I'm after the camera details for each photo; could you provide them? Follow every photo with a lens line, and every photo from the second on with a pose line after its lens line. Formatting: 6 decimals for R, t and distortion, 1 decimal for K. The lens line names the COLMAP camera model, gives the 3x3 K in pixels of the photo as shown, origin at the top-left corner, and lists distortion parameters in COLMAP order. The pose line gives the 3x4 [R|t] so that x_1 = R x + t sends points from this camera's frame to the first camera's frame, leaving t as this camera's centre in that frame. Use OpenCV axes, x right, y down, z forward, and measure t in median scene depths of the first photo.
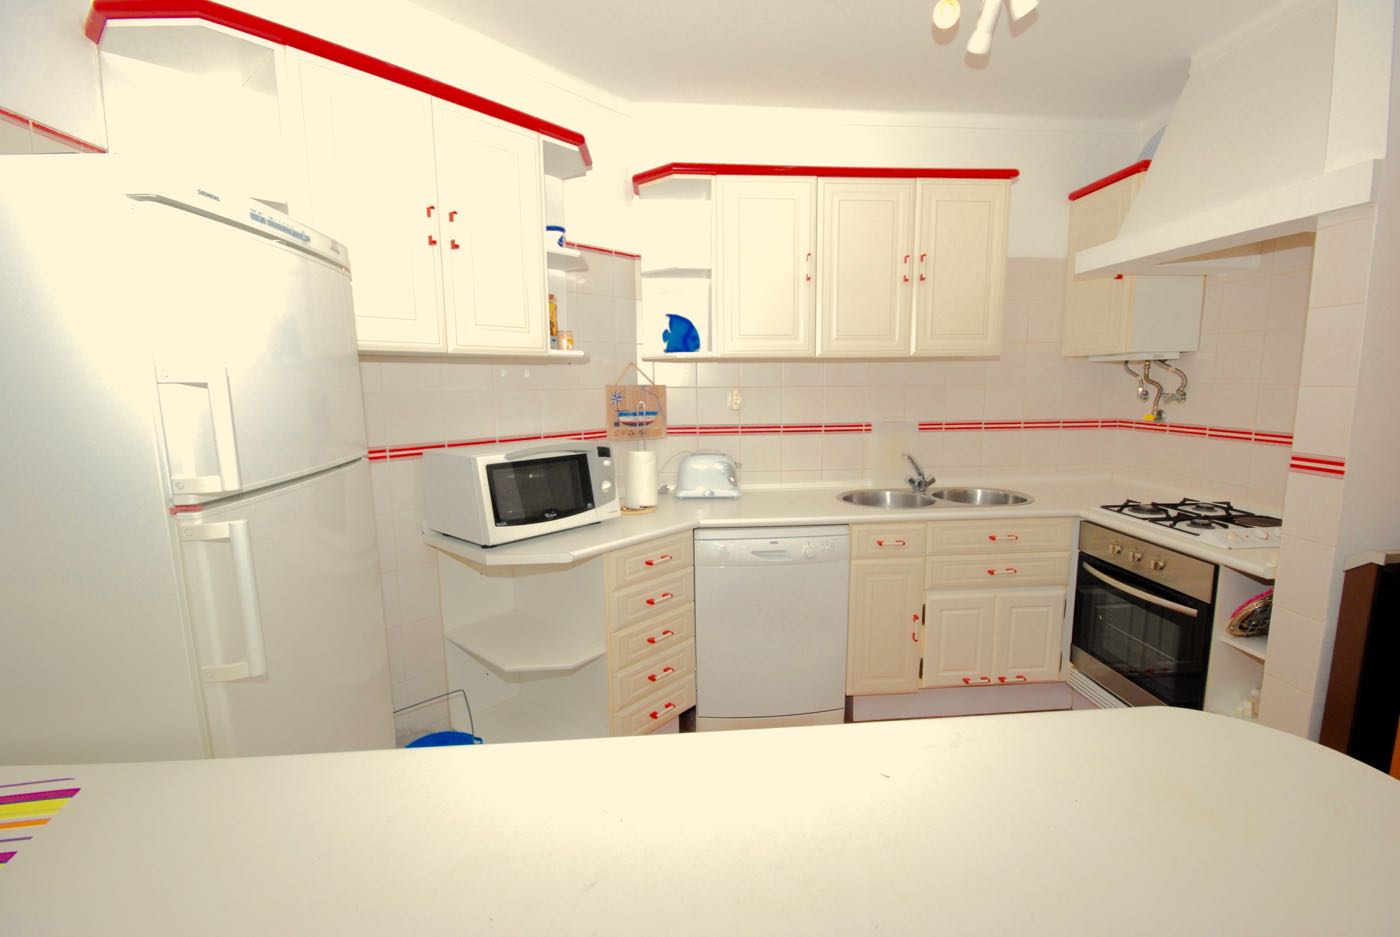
lens RADIAL K [[610.3, 0, 697.2], [0, 610.3, 466.7], [0, 0, 1]] dist [0.002313, -0.000147]
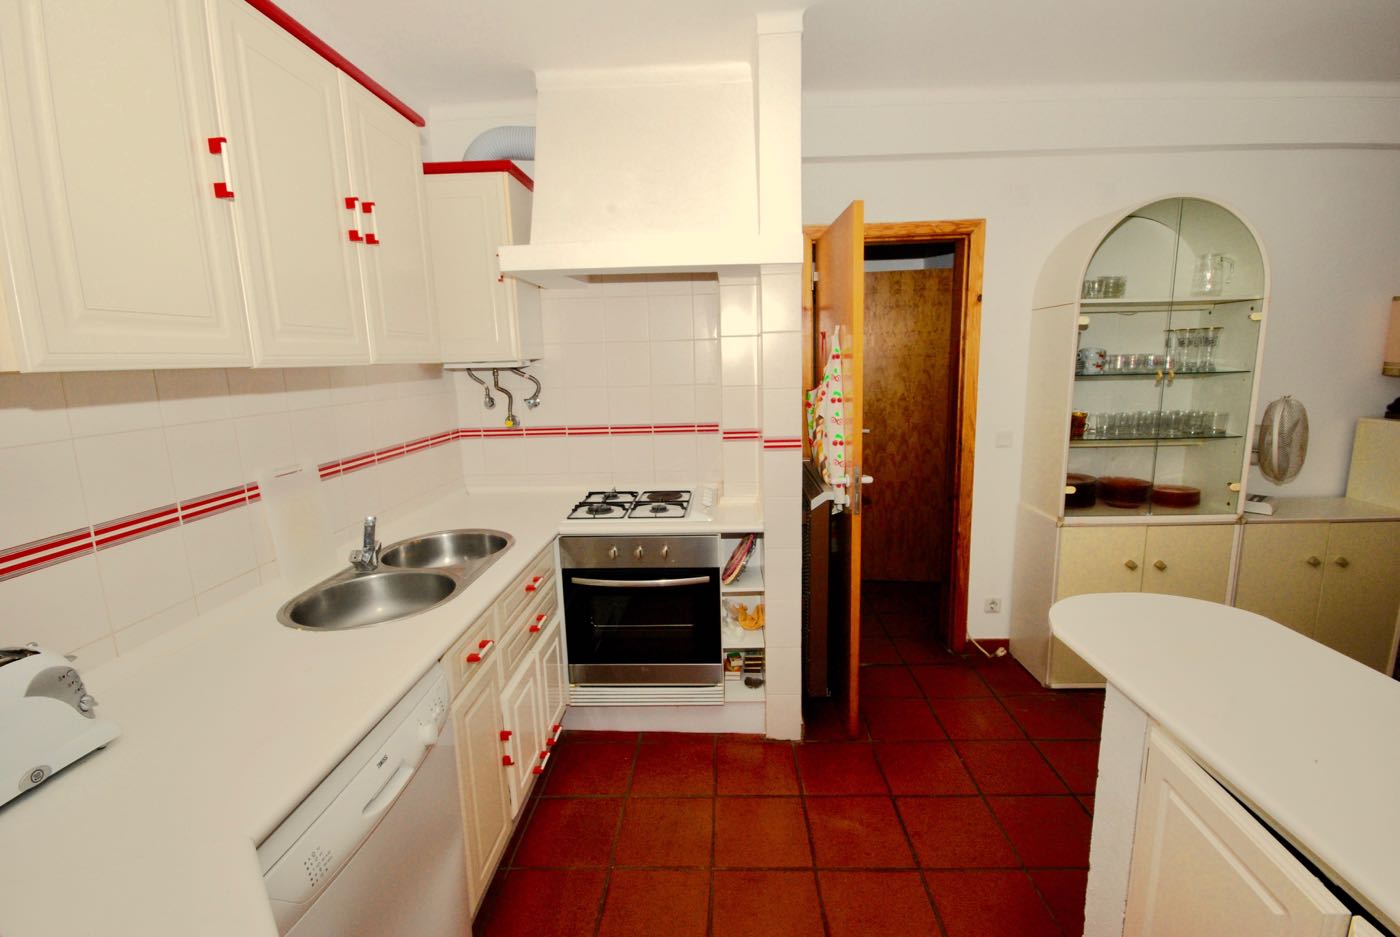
lens RADIAL K [[610.3, 0, 702.0], [0, 610.3, 468.6], [0, 0, 1]] dist [0.002313, -0.000147]
pose [[0.131113, -0.172593, 0.976228, -0.221448], [0.169932, 0.974067, 0.149388, -0.106003], [-0.976695, 0.146306, 0.157042, 0.544670]]
